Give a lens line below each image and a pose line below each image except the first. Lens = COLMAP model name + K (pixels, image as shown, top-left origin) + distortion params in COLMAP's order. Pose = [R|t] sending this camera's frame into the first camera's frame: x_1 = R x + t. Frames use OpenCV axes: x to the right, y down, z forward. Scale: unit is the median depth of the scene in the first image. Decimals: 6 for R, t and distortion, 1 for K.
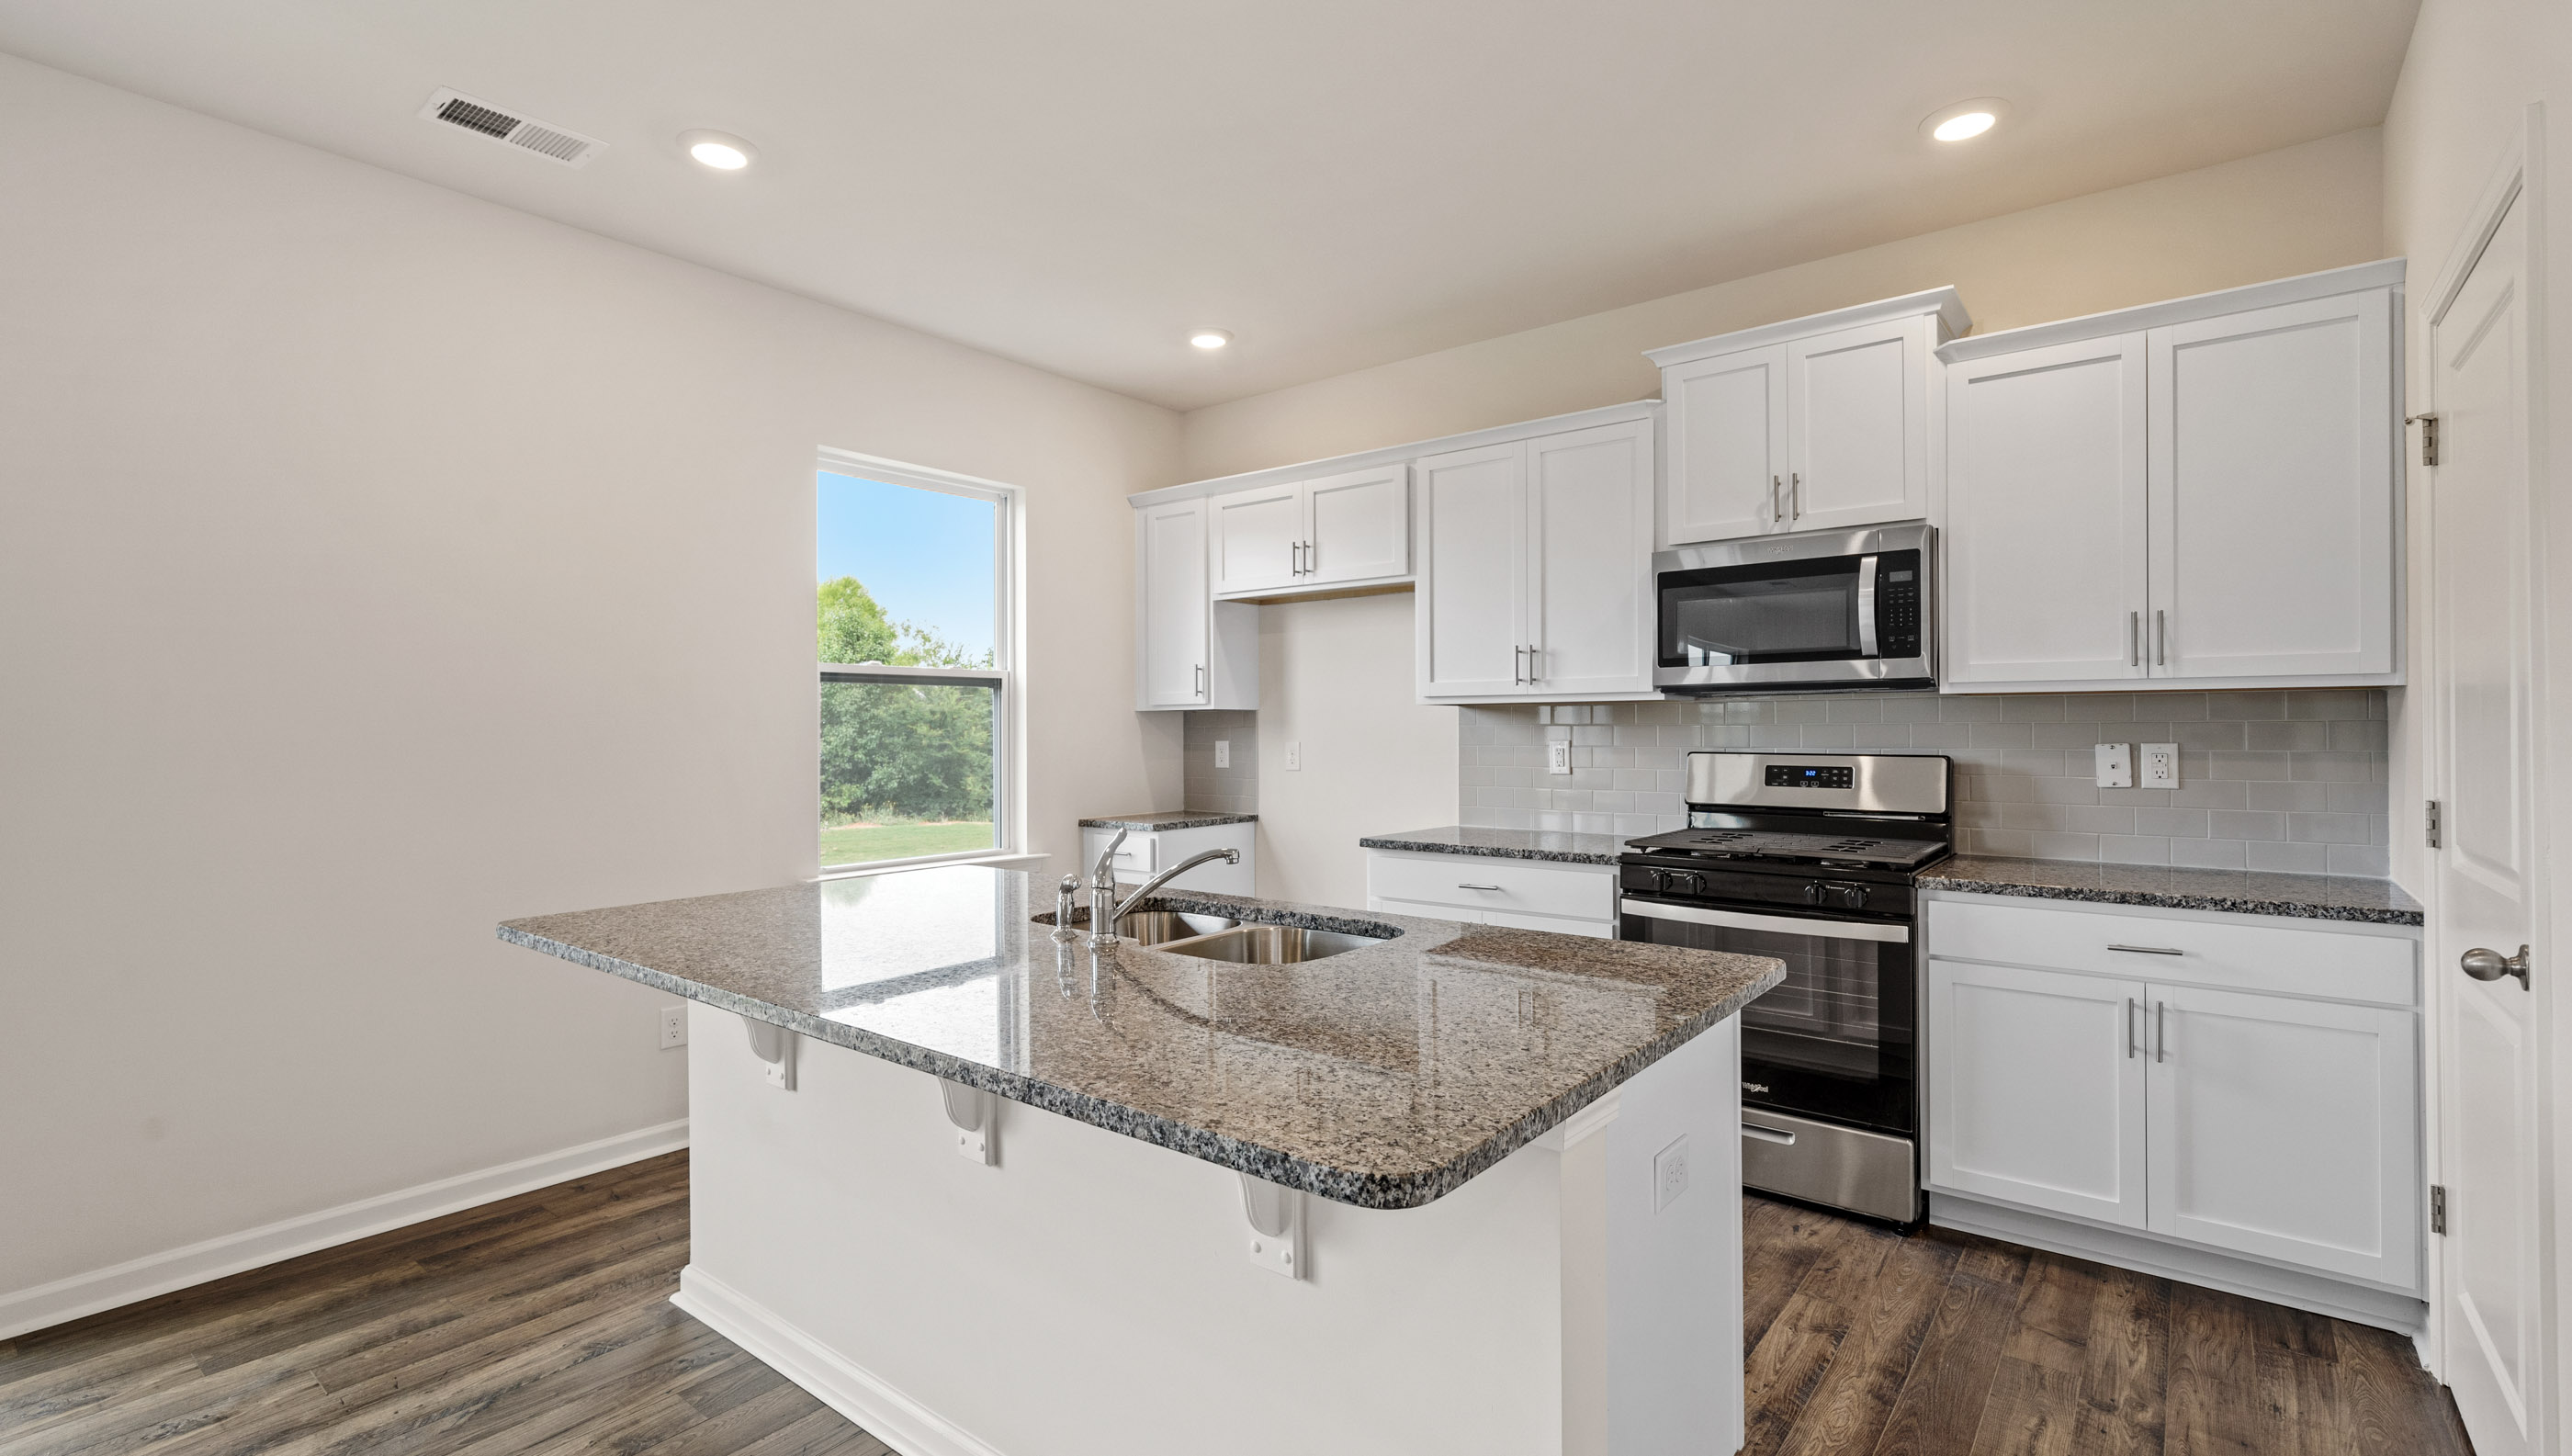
lens RADIAL K [[1148.9, 0, 1282.7], [0, 1148.9, 708.9], [0, 0, 1]] dist [0.000906, 0.000228]
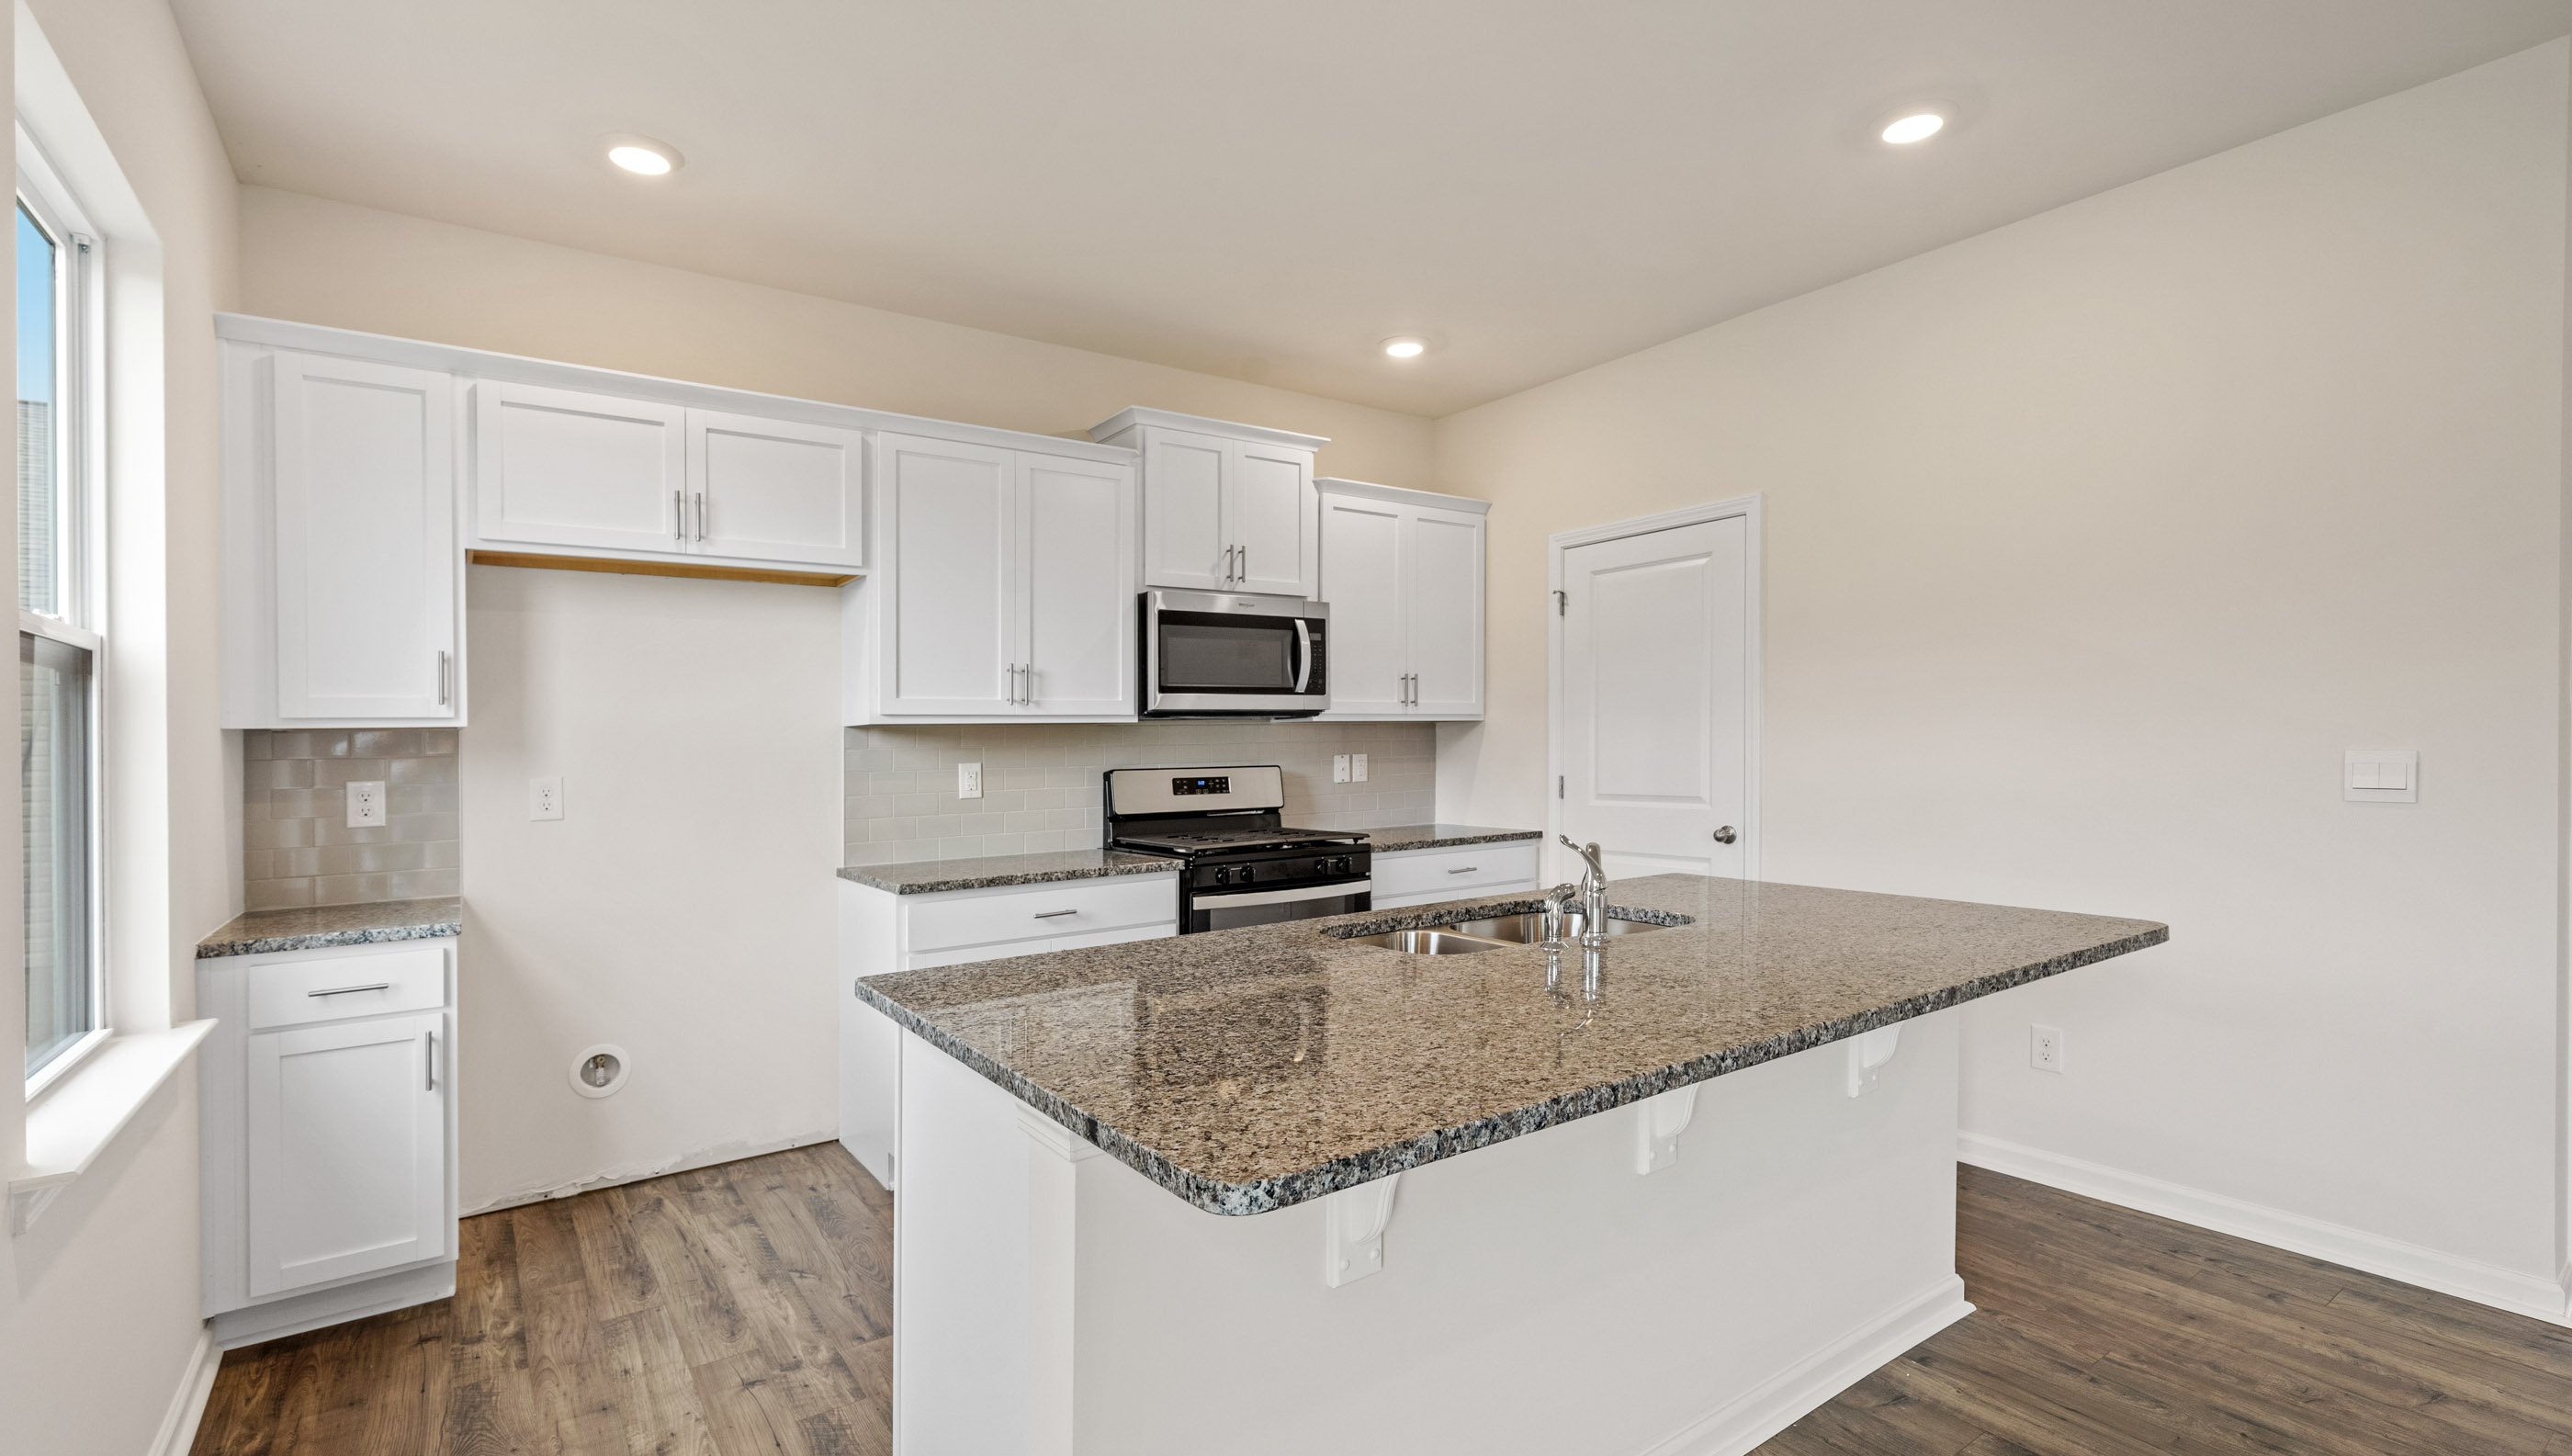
lens RADIAL K [[1189.4, 0, 1337.5], [0, 1189.4, 723.2], [0, 0, 1]] dist [0.002839, 0.000050]
pose [[0.253714, 0.014838, 0.967166, -0.857585], [0.000580, 0.999880, -0.015492, 0.013046], [-0.967279, 0.004491, 0.253674, 0.609251]]
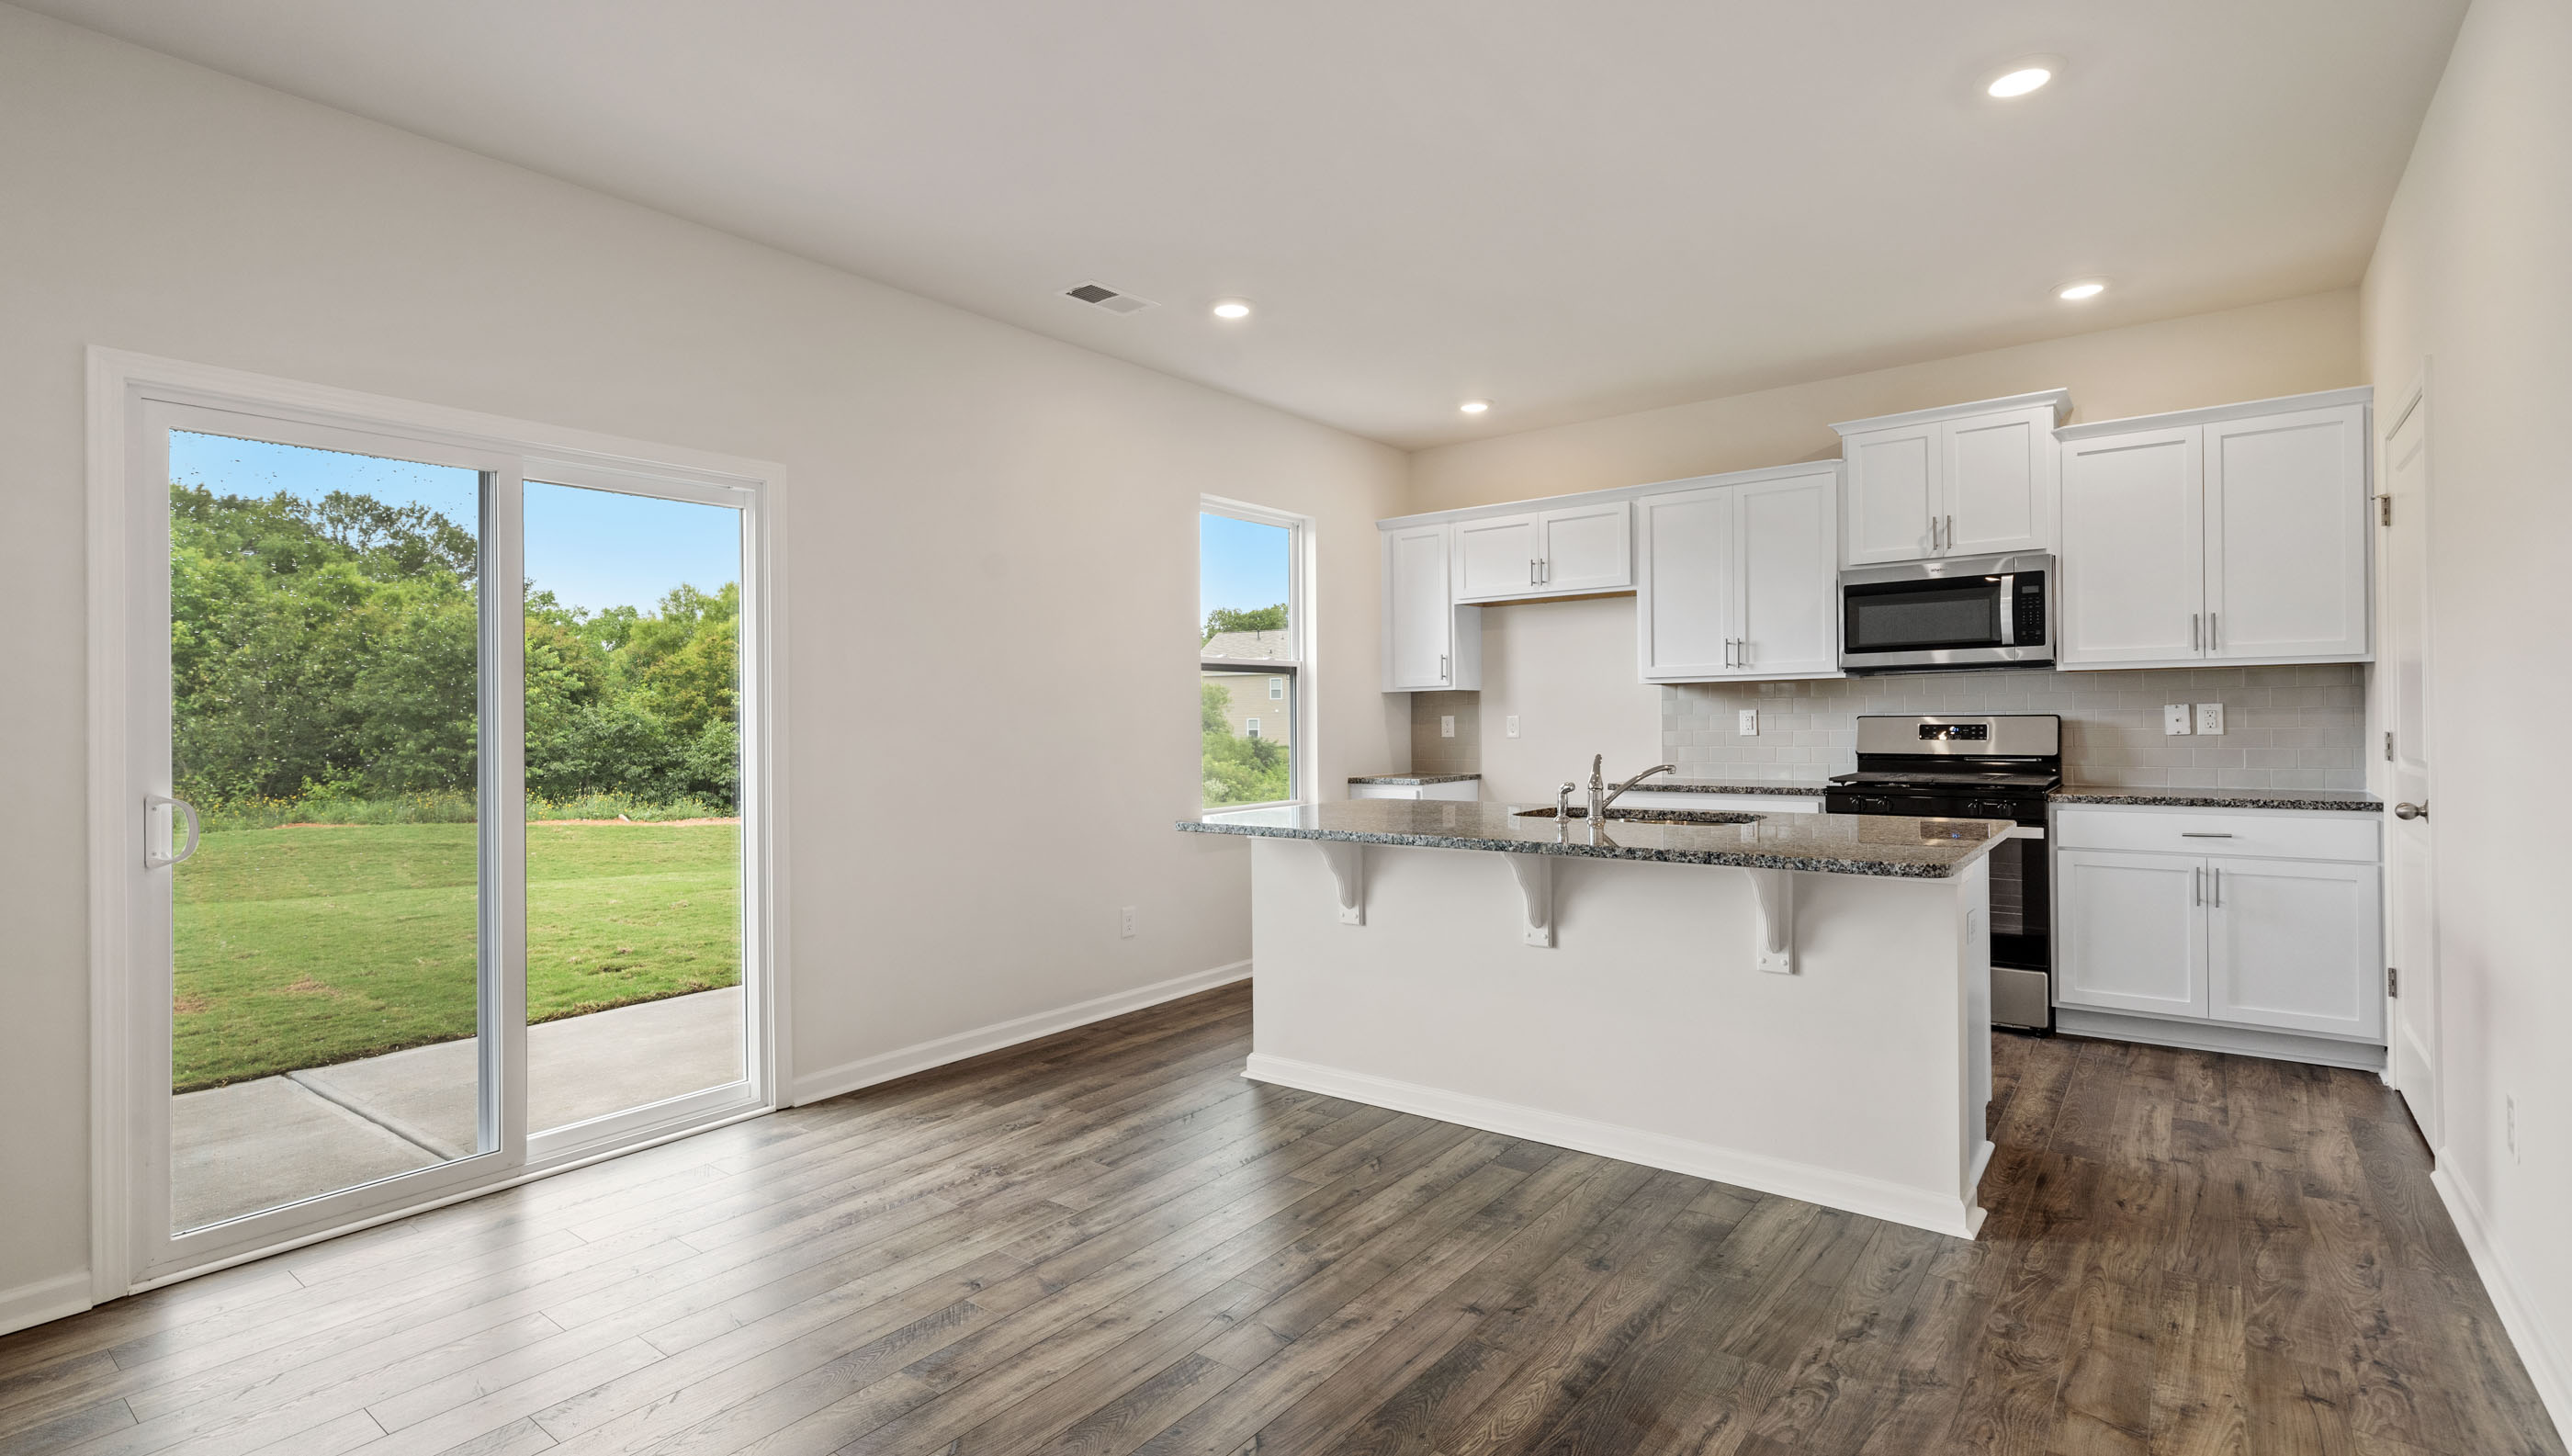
lens RADIAL K [[1193.7, 0, 1257.0], [0, 1193.7, 706.5], [0, 0, 1]] dist [-0.000344, 0.000237]
pose [[0.999952, -0.008801, 0.004333, -0.442647], [0.008778, 0.999947, 0.005289, 0.015154], [-0.004380, -0.005250, 0.999977, -0.496394]]
